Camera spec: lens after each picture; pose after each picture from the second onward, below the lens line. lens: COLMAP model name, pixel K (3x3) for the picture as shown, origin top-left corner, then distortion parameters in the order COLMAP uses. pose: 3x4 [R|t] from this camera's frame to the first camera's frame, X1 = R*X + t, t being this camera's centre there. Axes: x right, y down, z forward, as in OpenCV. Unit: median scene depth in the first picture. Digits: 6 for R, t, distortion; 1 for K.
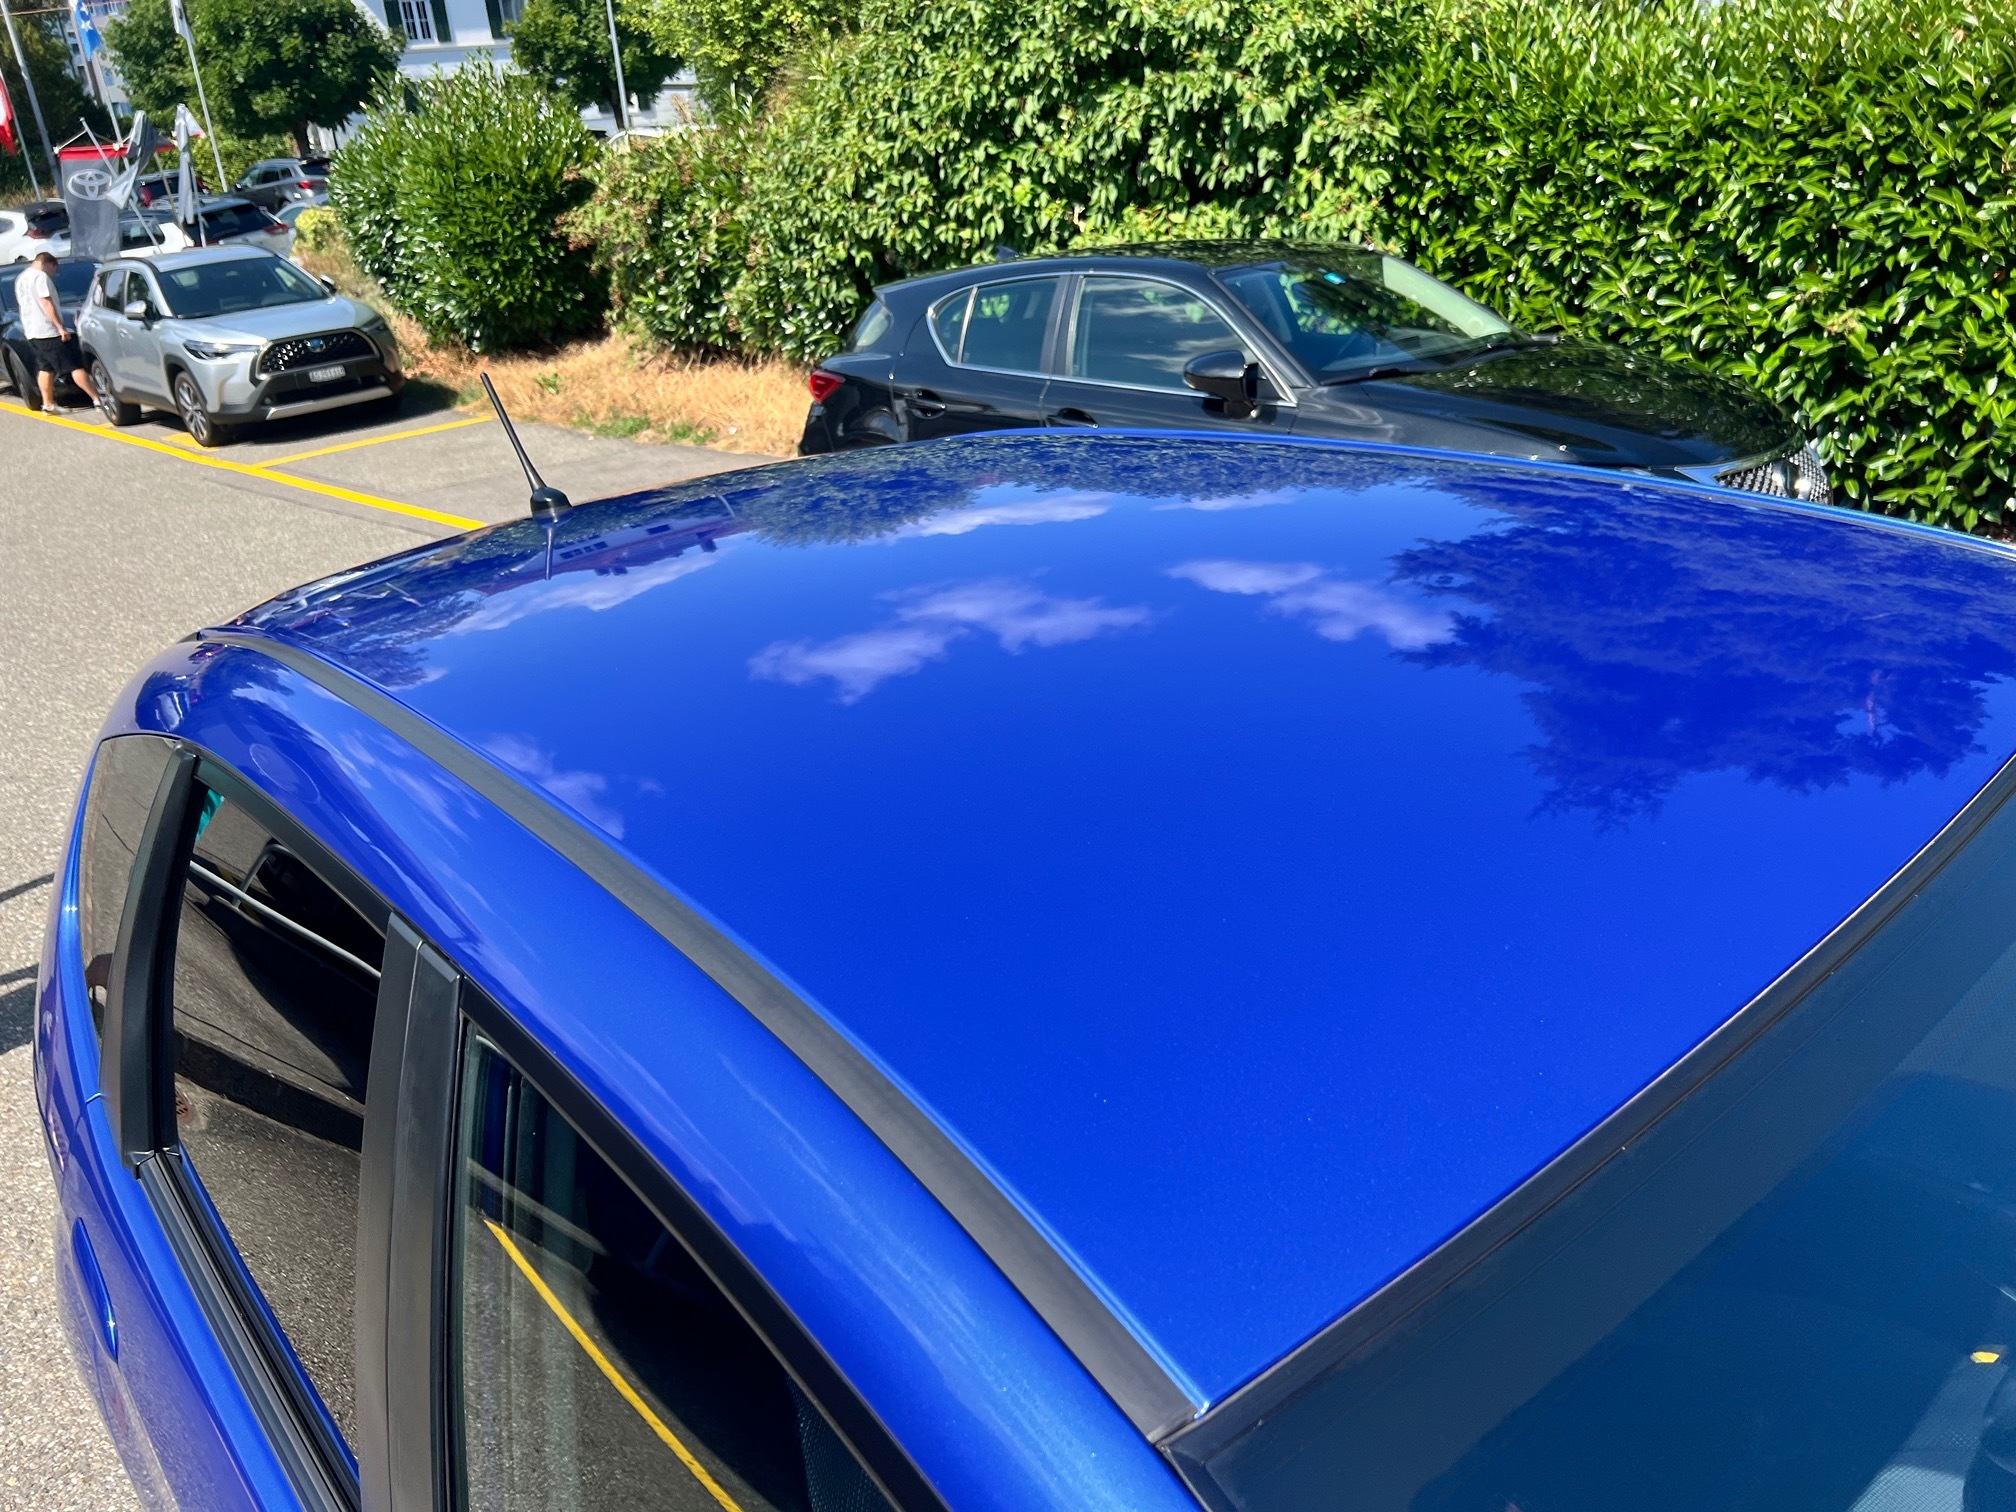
lens RADIAL K [[1512.6, 0, 1035.8], [0, 1512.6, 753.5], [0, 0, 1]] dist [0.057444, -0.059407]
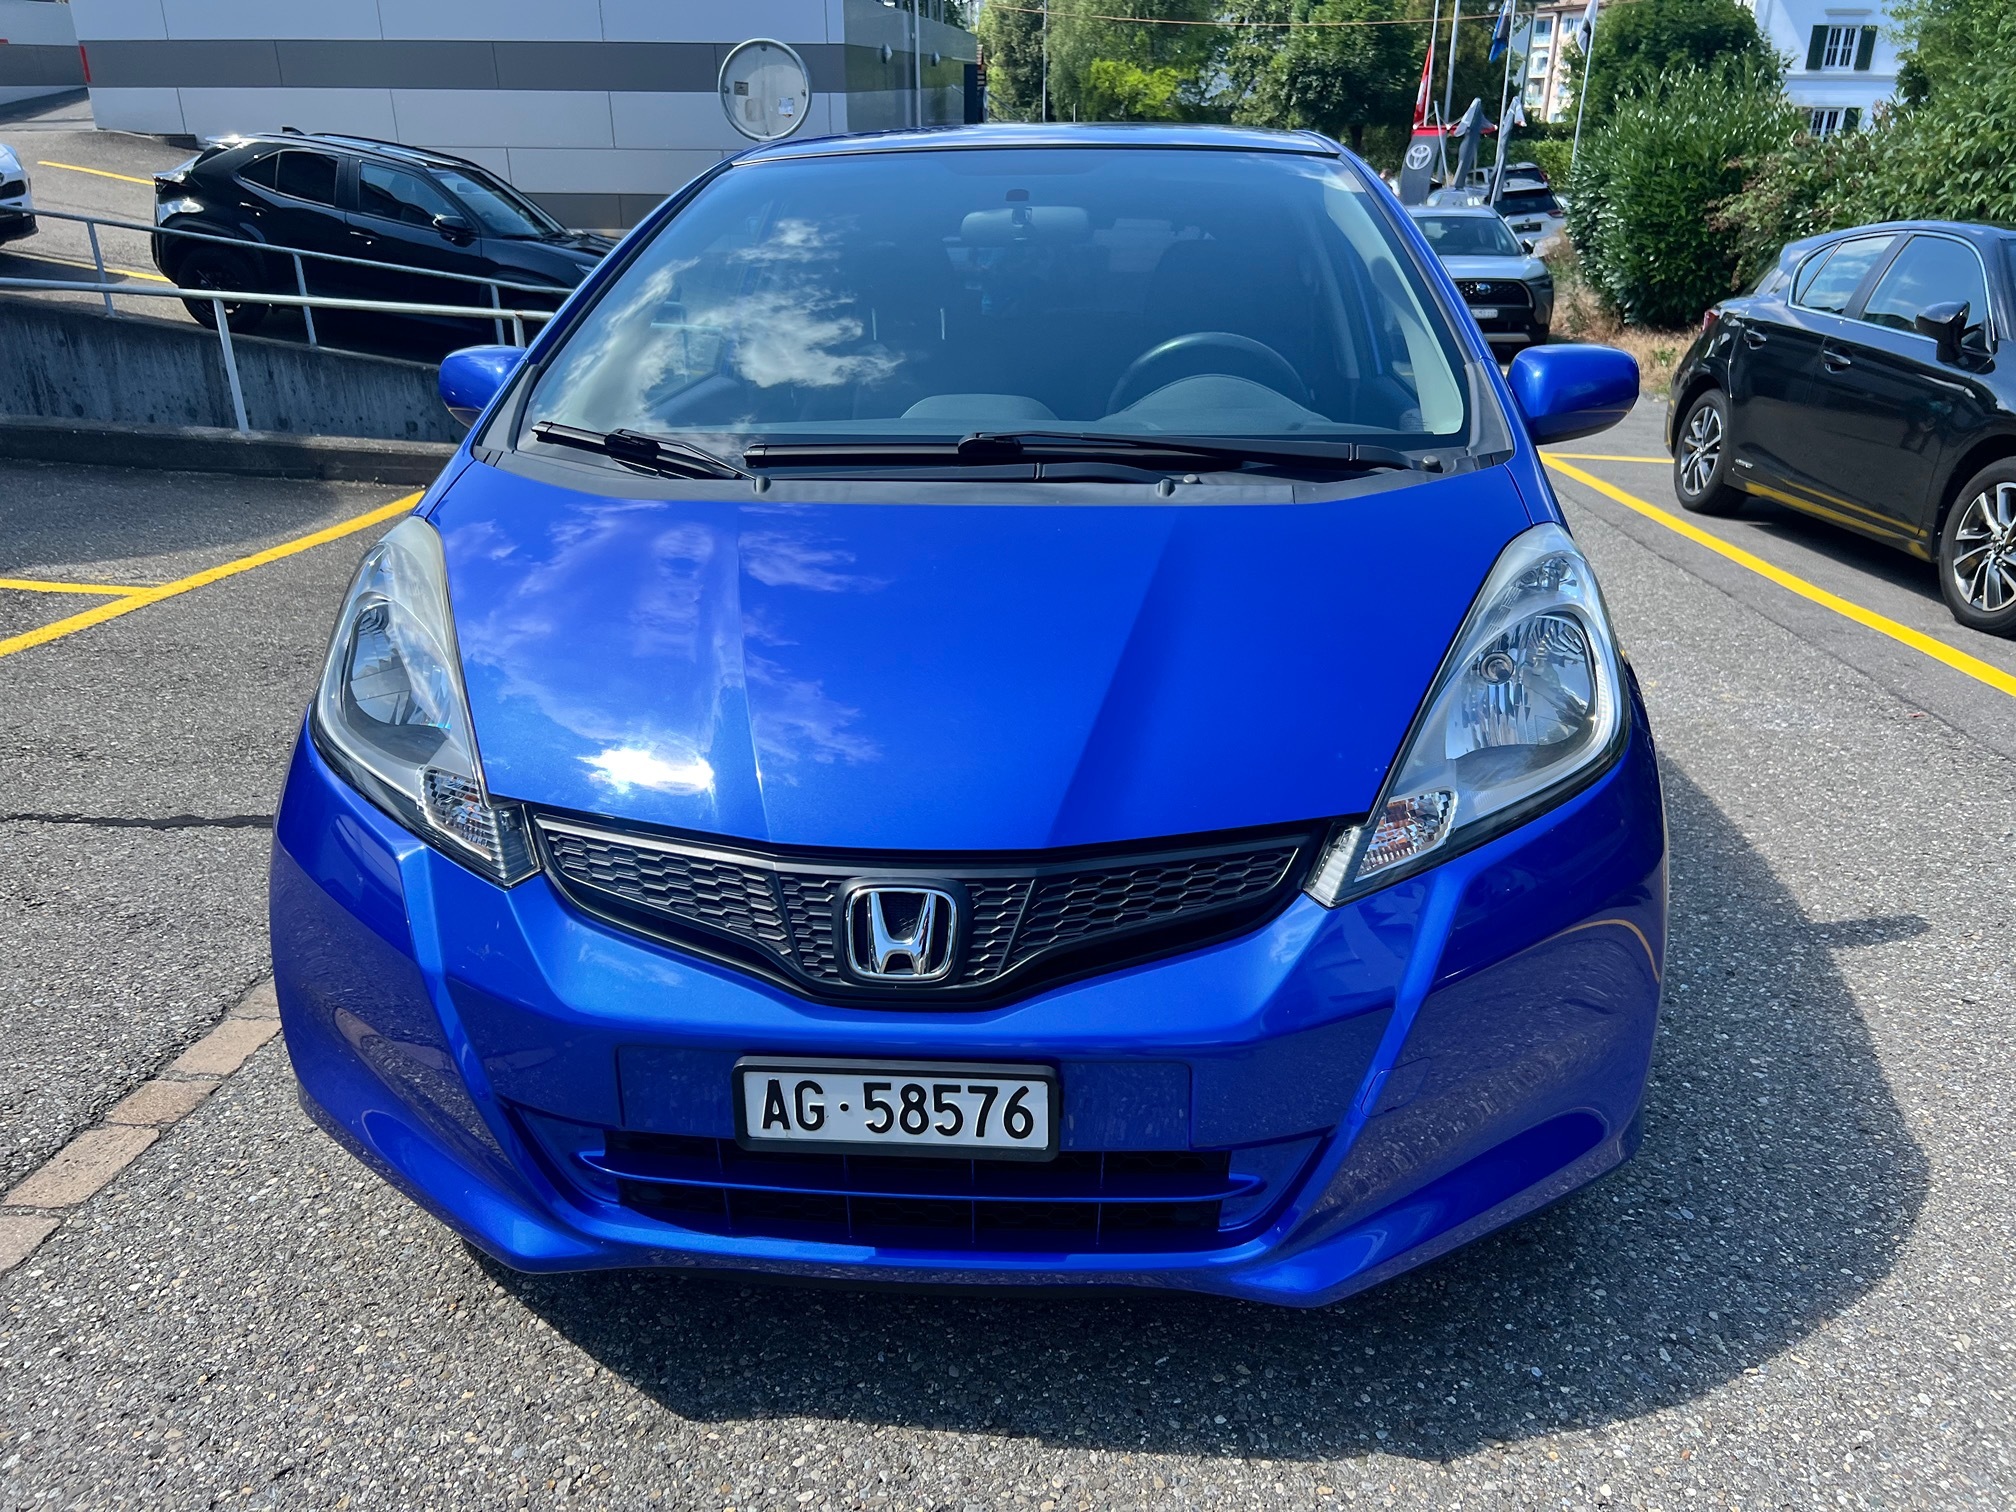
lens RADIAL K [[1512.6, 0, 1035.8], [0, 1512.6, 753.5], [0, 0, 1]] dist [0.057444, -0.059407]
pose [[0.680967, 0.344617, -0.646160, 0.369541], [-0.354356, 0.927239, 0.121080, 0.100432], [0.640871, 0.146519, 0.753536, -0.150203]]
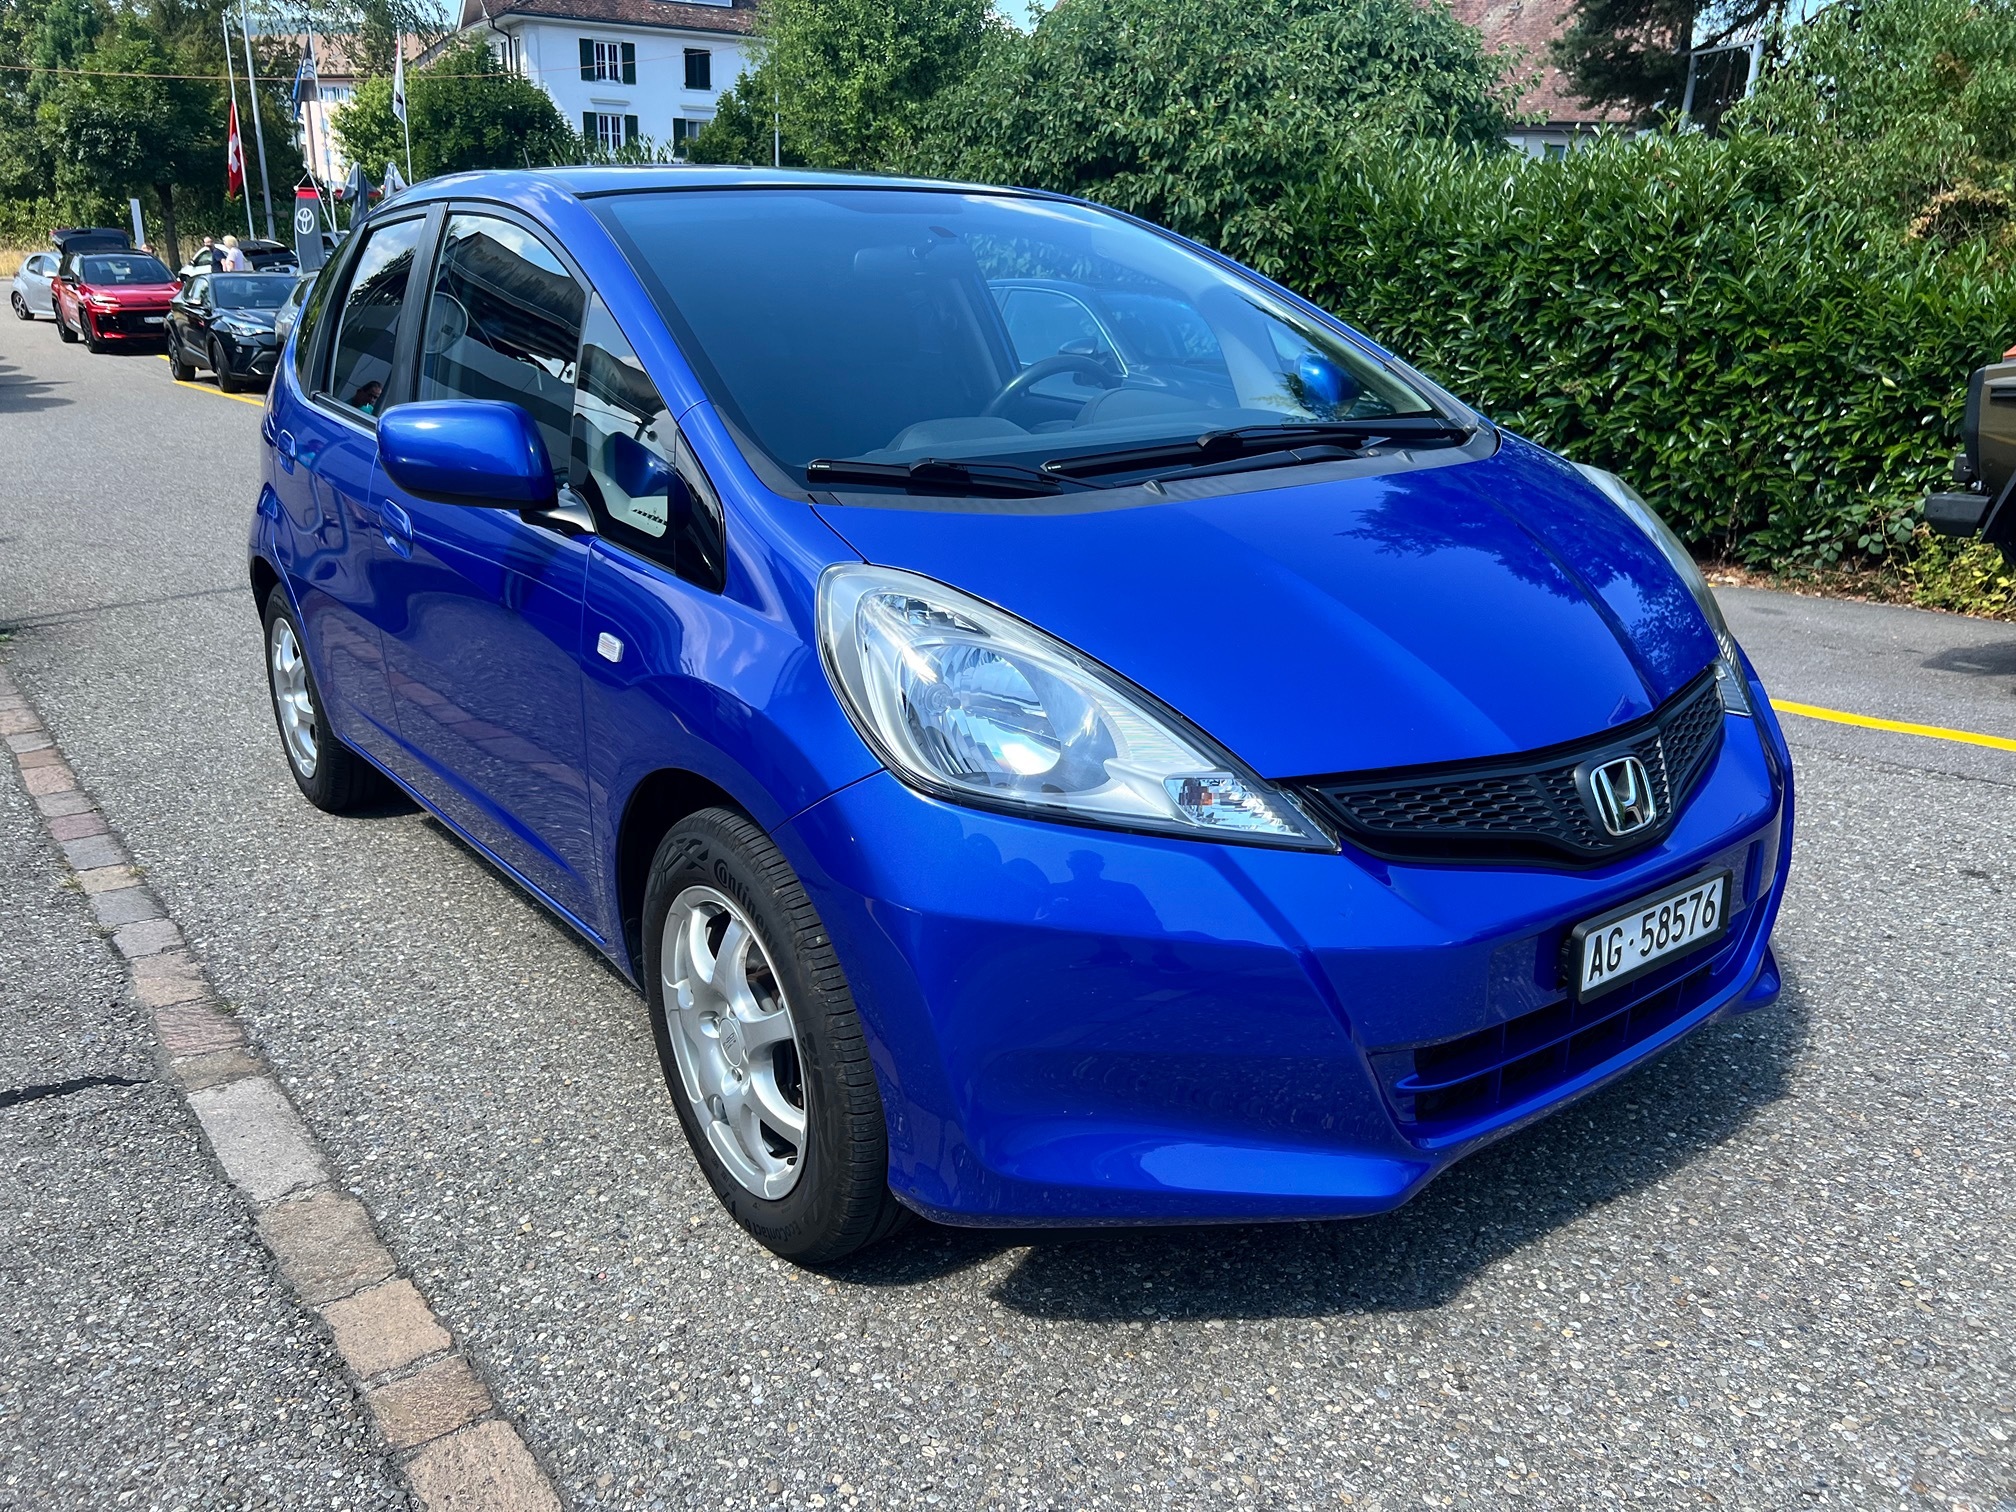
lens RADIAL K [[1512.6, 0, 1035.8], [0, 1512.6, 753.5], [0, 0, 1]] dist [0.057444, -0.059407]
pose [[0.990420, 0.125342, -0.057947, 0.149814], [-0.130314, 0.987201, -0.091933, 0.183553], [0.045682, 0.098604, 0.994078, -0.263649]]
